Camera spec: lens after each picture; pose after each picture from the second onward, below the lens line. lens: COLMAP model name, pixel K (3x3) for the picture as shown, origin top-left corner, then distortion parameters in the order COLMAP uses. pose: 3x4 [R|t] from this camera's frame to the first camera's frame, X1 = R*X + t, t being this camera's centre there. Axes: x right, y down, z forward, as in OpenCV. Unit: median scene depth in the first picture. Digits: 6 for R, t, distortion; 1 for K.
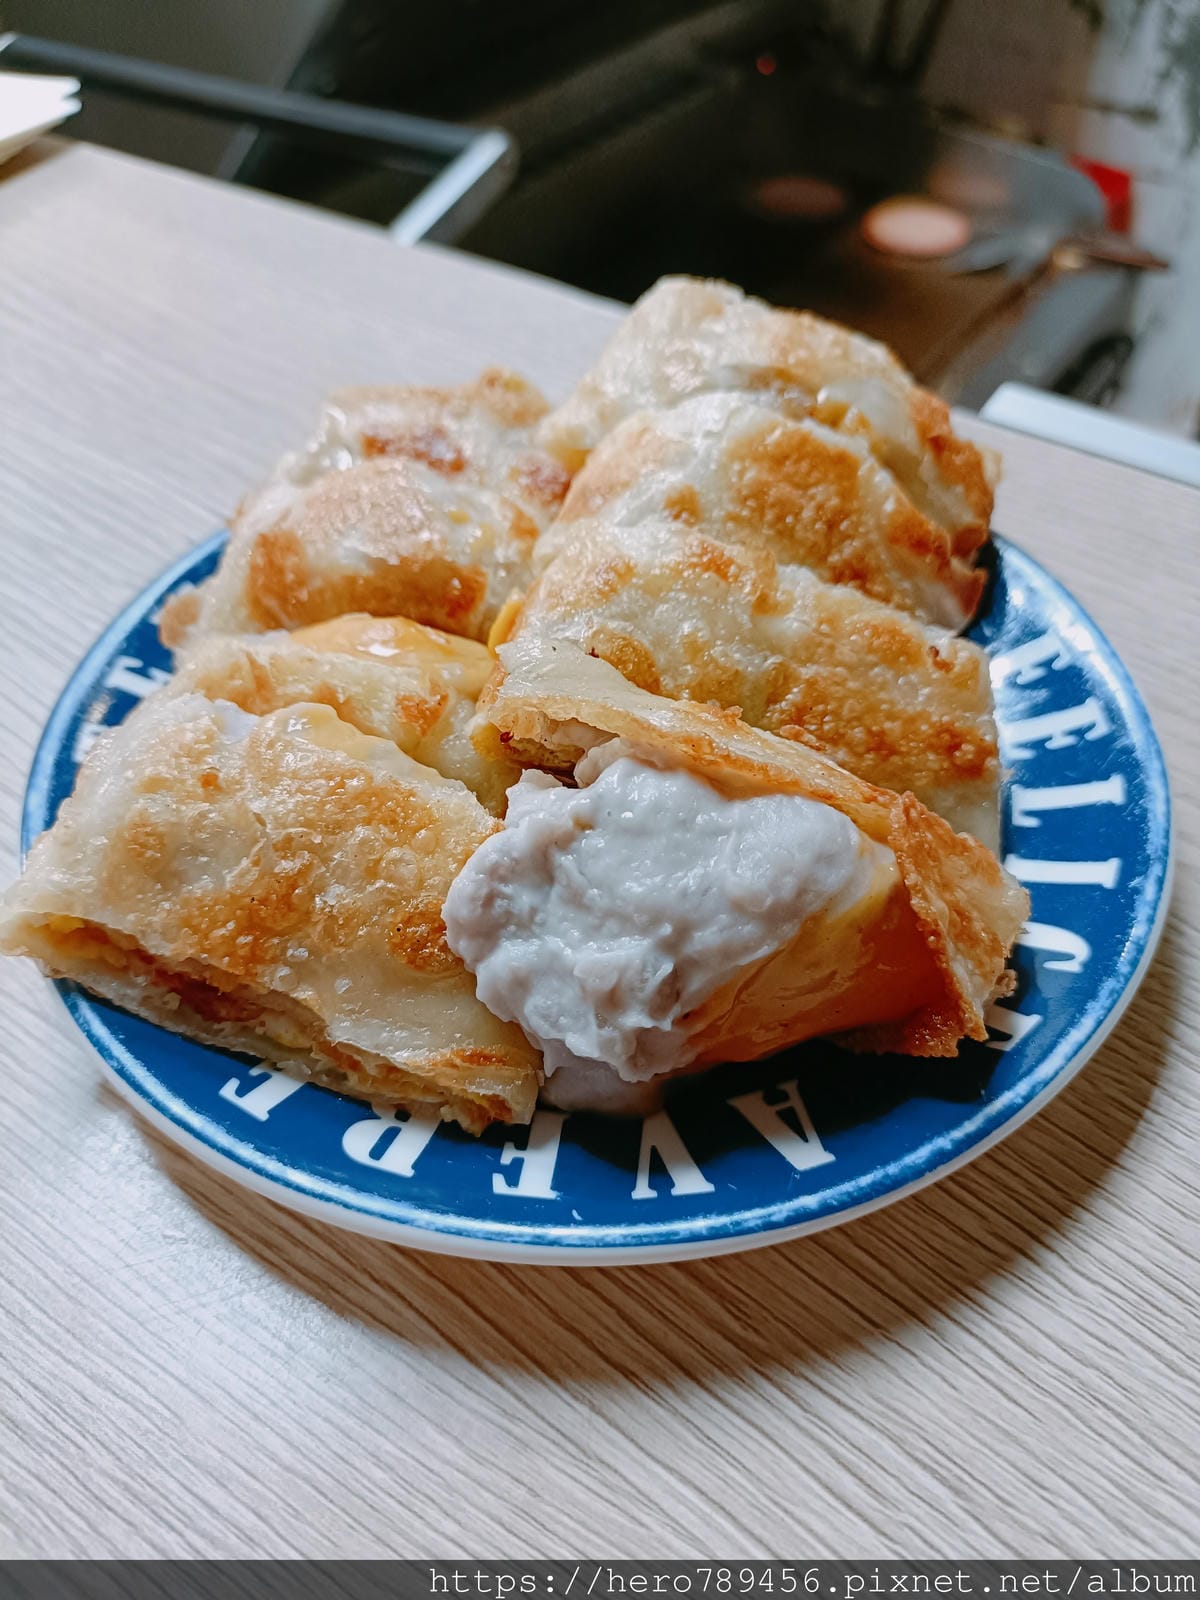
lens RADIAL K [[1206.1, 0, 600.0], [0, 1206.1, 800.0], [0, 0, 1]] dist [0.029486, -0.066463]
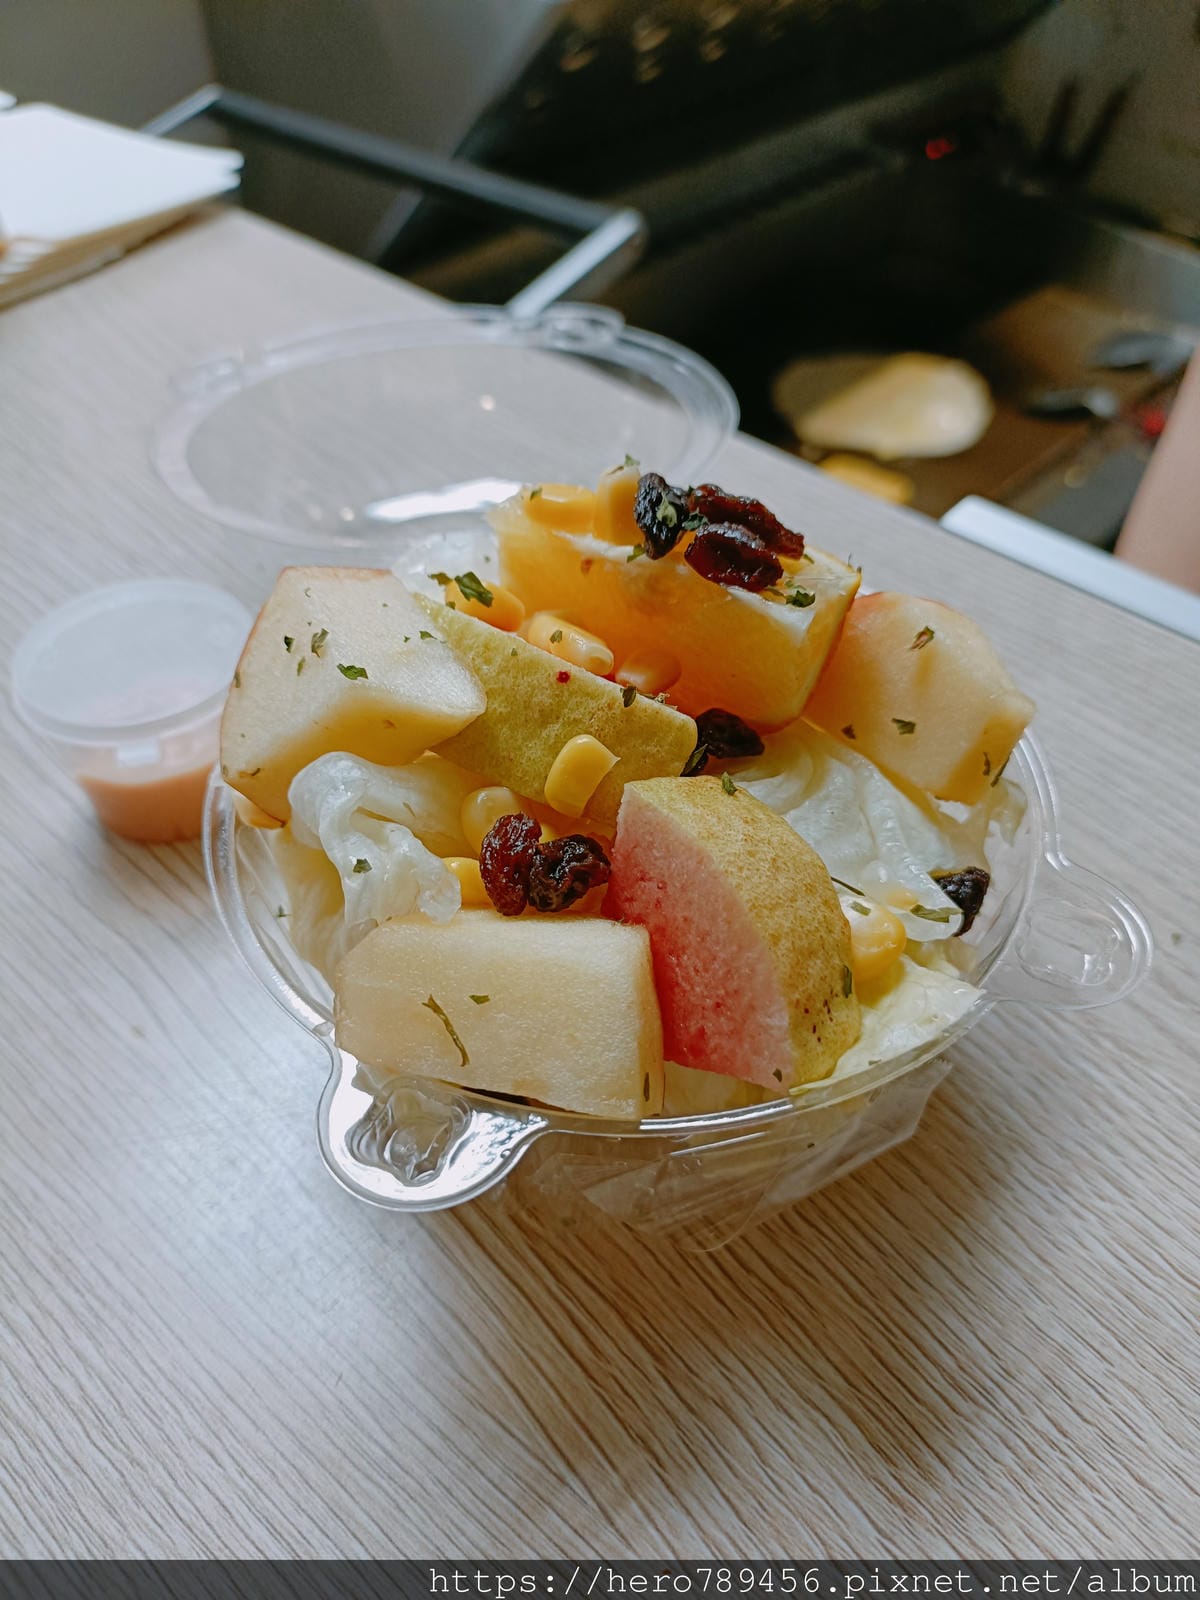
lens RADIAL K [[1219.1, 0, 600.0], [0, 1219.1, 800.0], [0, 0, 1]] dist [-0.006459, 0.002169]
pose [[0.988037, 0.114973, -0.102783, 0.155735], [-0.118621, 0.992484, -0.030090, 0.014703], [0.098551, 0.041923, 0.994249, -0.167497]]
